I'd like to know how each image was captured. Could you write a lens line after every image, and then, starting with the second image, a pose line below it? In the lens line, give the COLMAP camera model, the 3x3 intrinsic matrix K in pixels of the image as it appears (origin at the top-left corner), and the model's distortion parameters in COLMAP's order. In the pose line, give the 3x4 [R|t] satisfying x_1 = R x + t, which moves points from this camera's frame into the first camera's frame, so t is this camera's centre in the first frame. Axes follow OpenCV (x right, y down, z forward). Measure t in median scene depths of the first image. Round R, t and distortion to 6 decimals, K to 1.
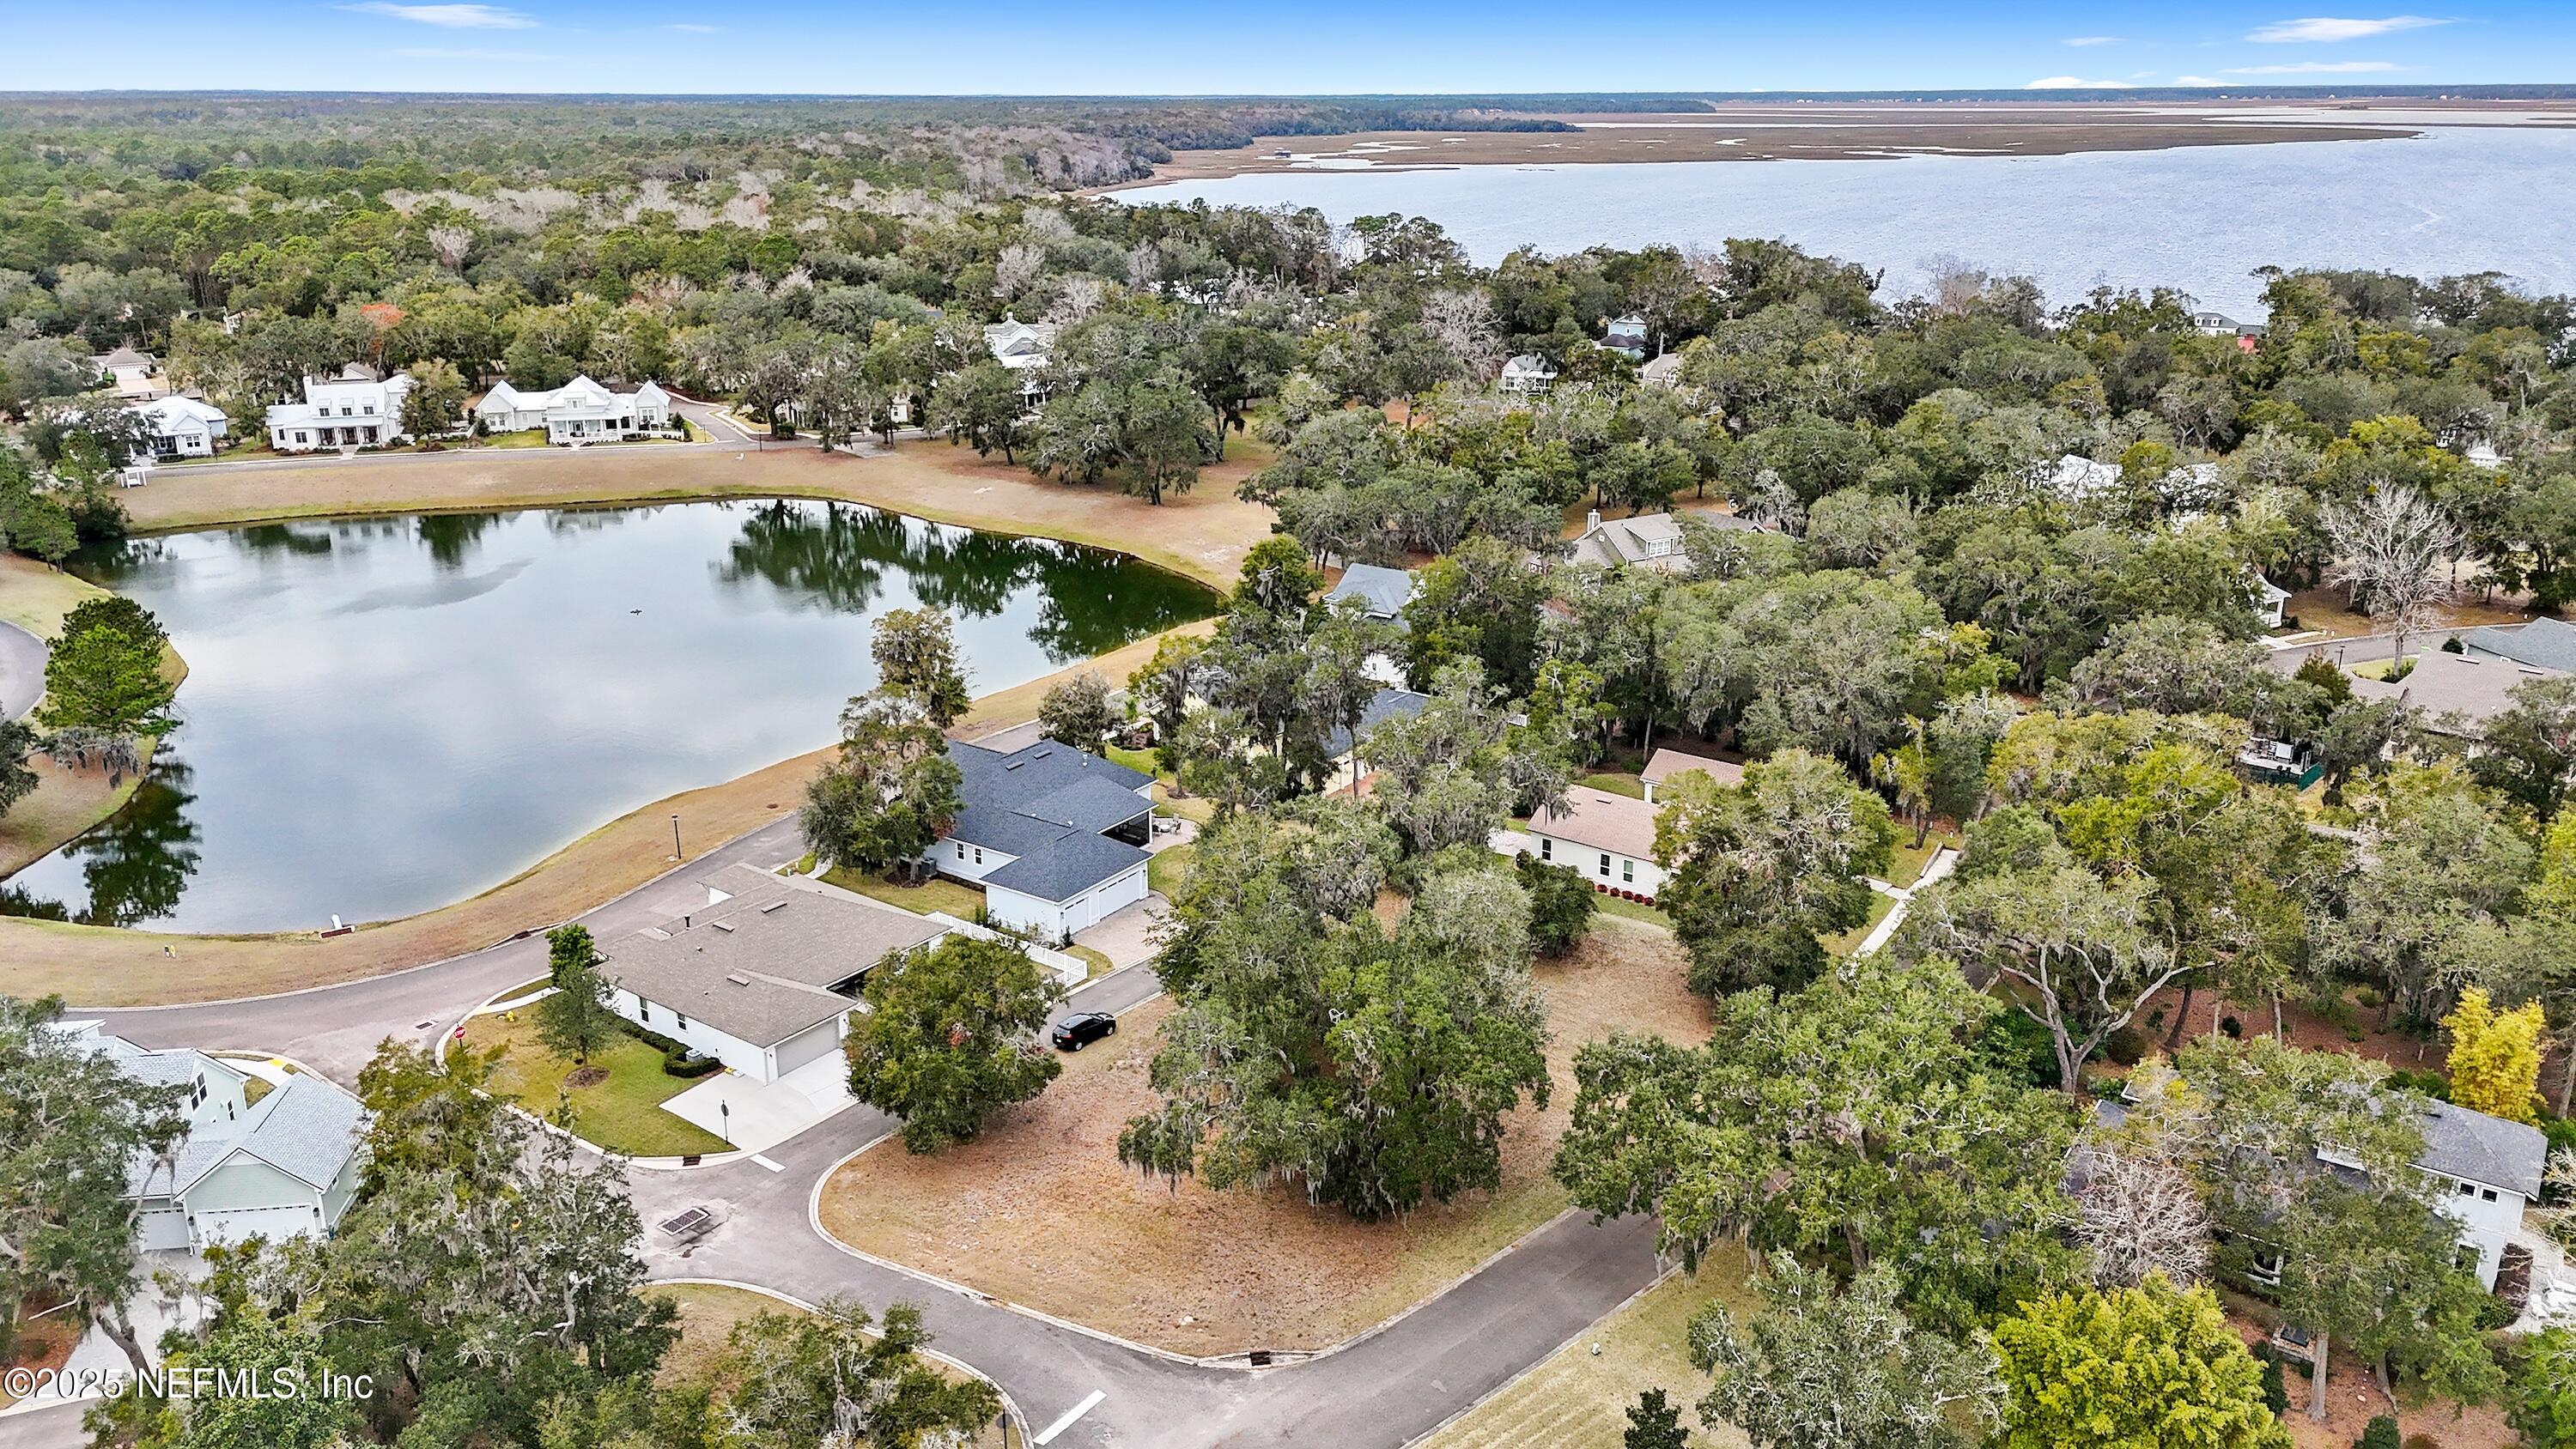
lens RADIAL K [[1899.7, 0, 1288.0], [0, 1899.7, 724.5], [0, 0, 1]] dist [0.074897, -0.071710]
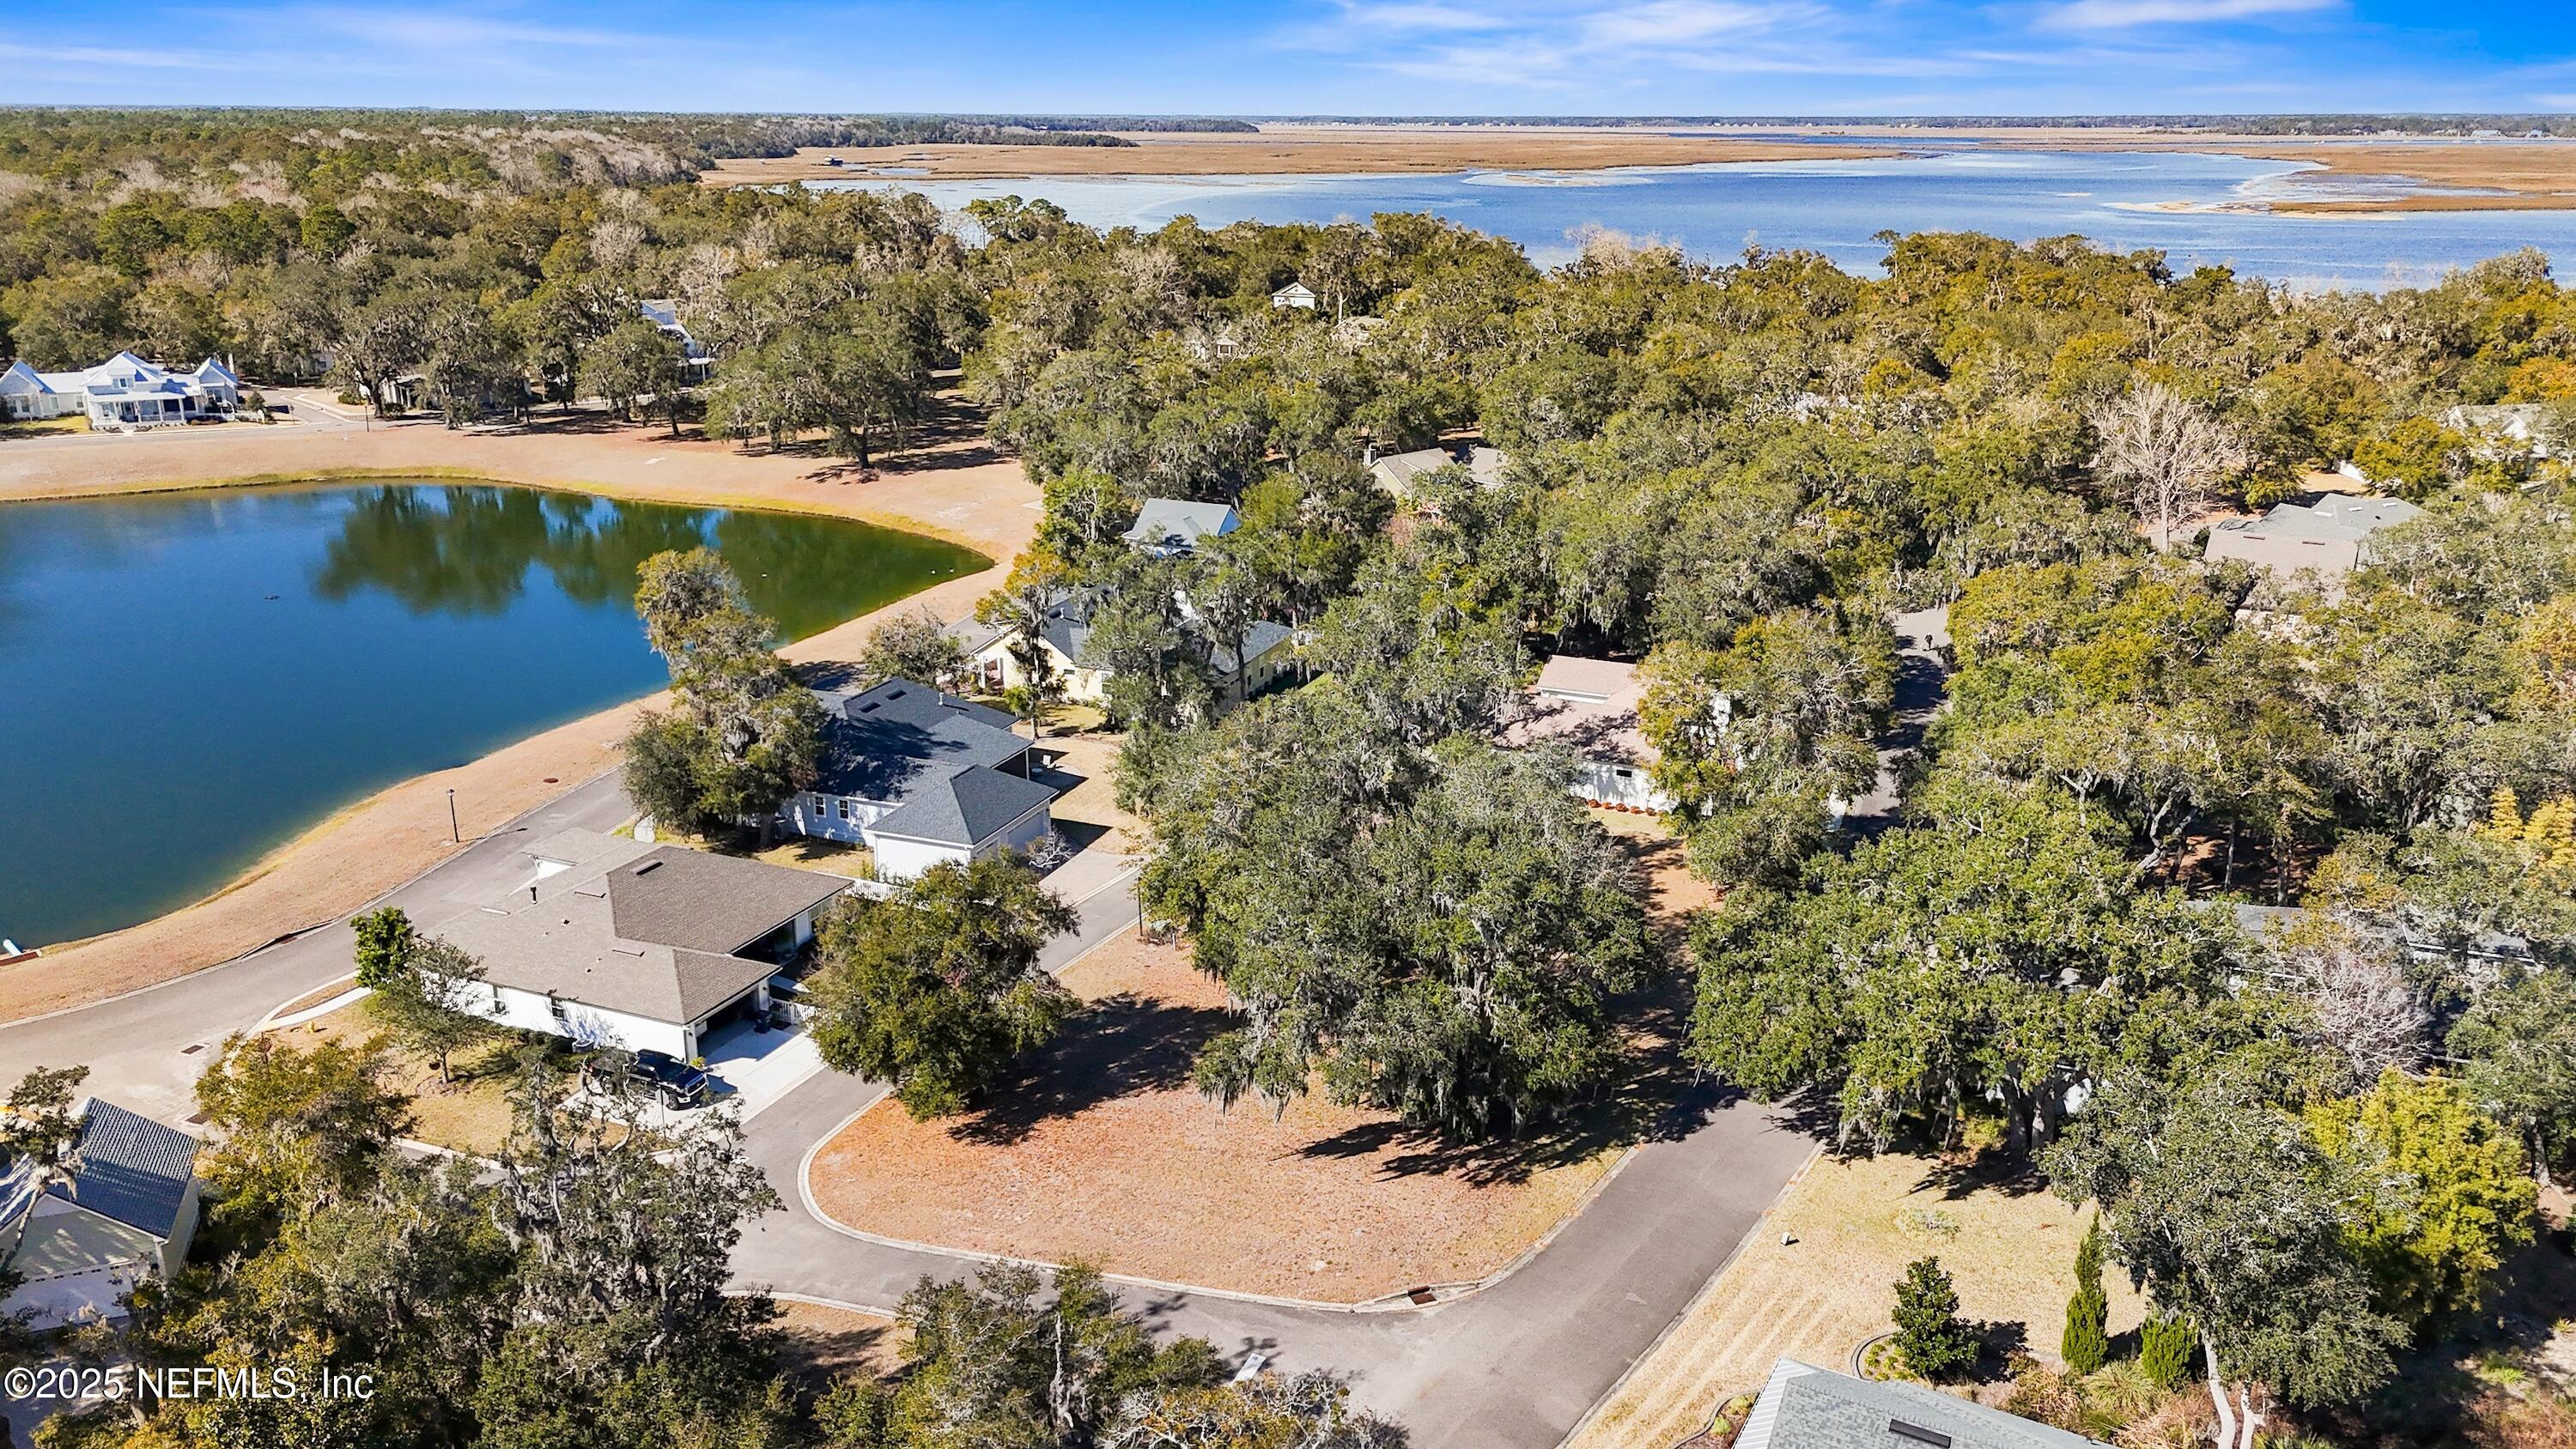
lens RADIAL K [[1951.4, 0, 1288.0], [0, 1951.4, 724.5], [0, 0, 1]] dist [0.056031, -0.040289]
pose [[0.974413, -0.060186, 0.216555, -0.076114], [0.063835, 0.997911, -0.009890, 0.025594], [-0.215507, 0.023461, 0.976220, 0.048151]]
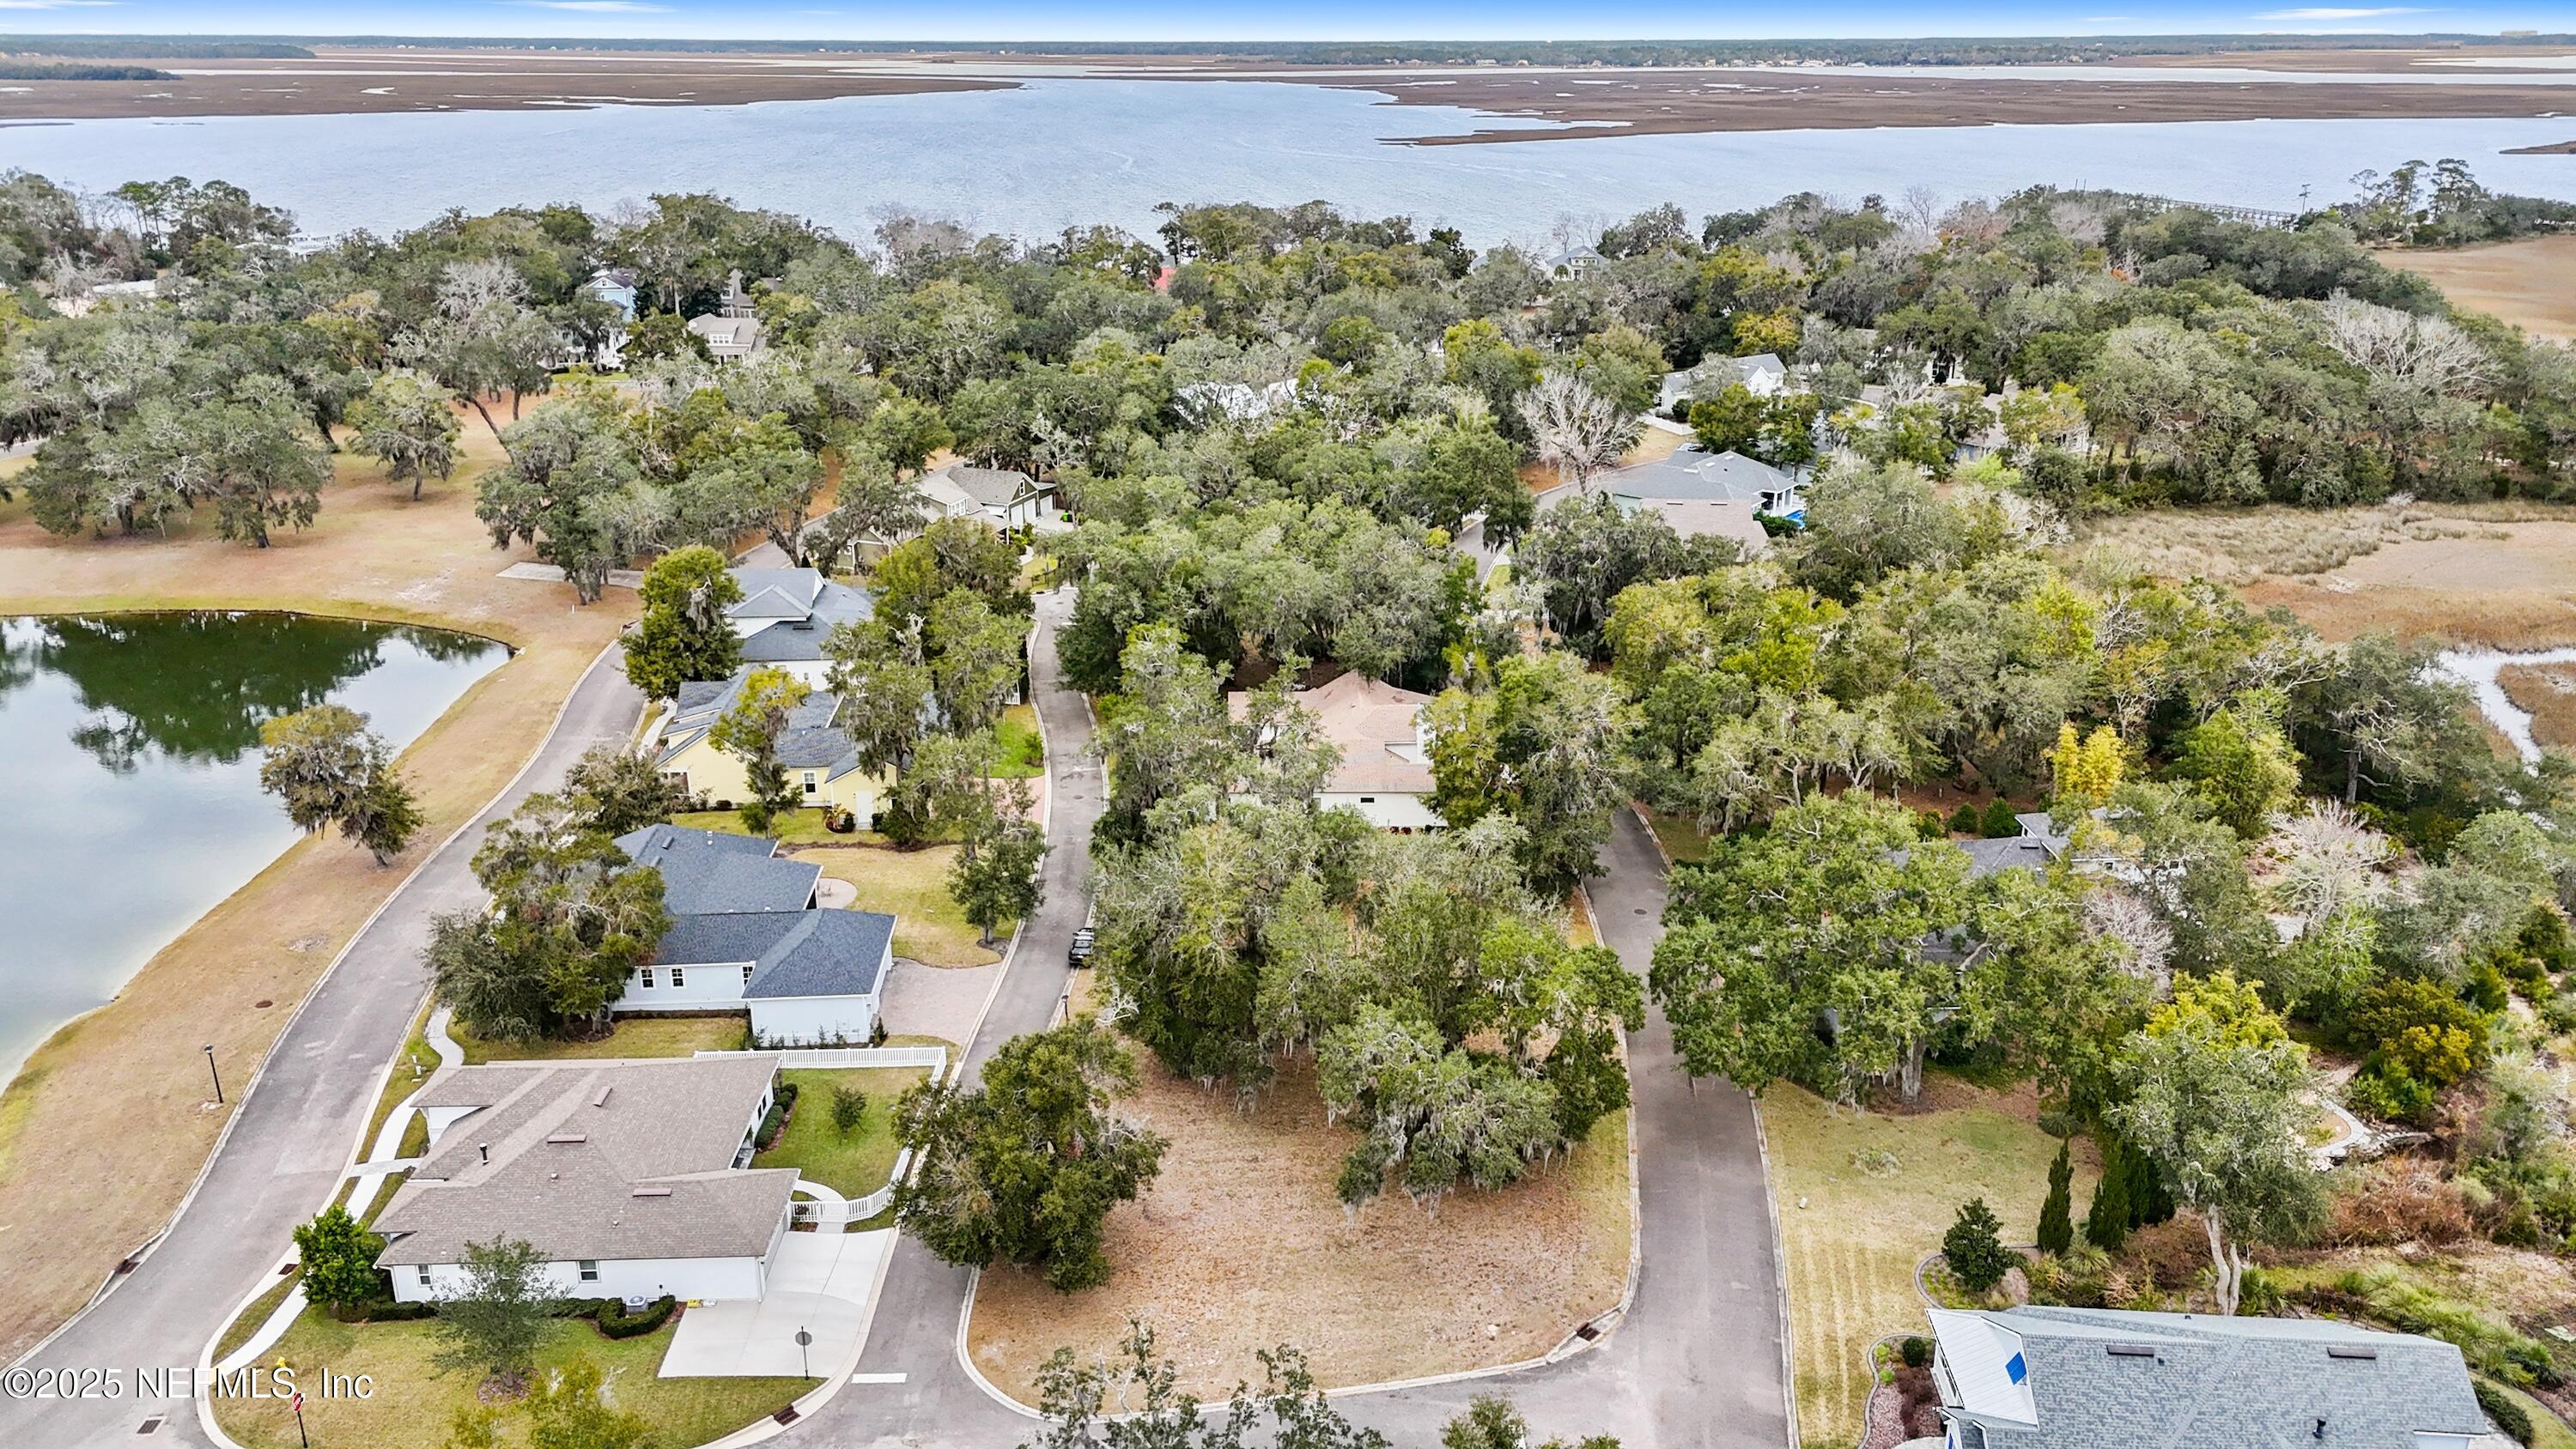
lens RADIAL K [[1899.7, 0, 1288.0], [0, 1899.7, 724.5], [0, 0, 1]] dist [0.074897, -0.071710]
pose [[0.788408, -0.205209, 0.579916, -0.199633], [0.191514, 0.977748, 0.085620, -0.027599], [-0.584582, 0.043559, 0.810165, 0.085694]]
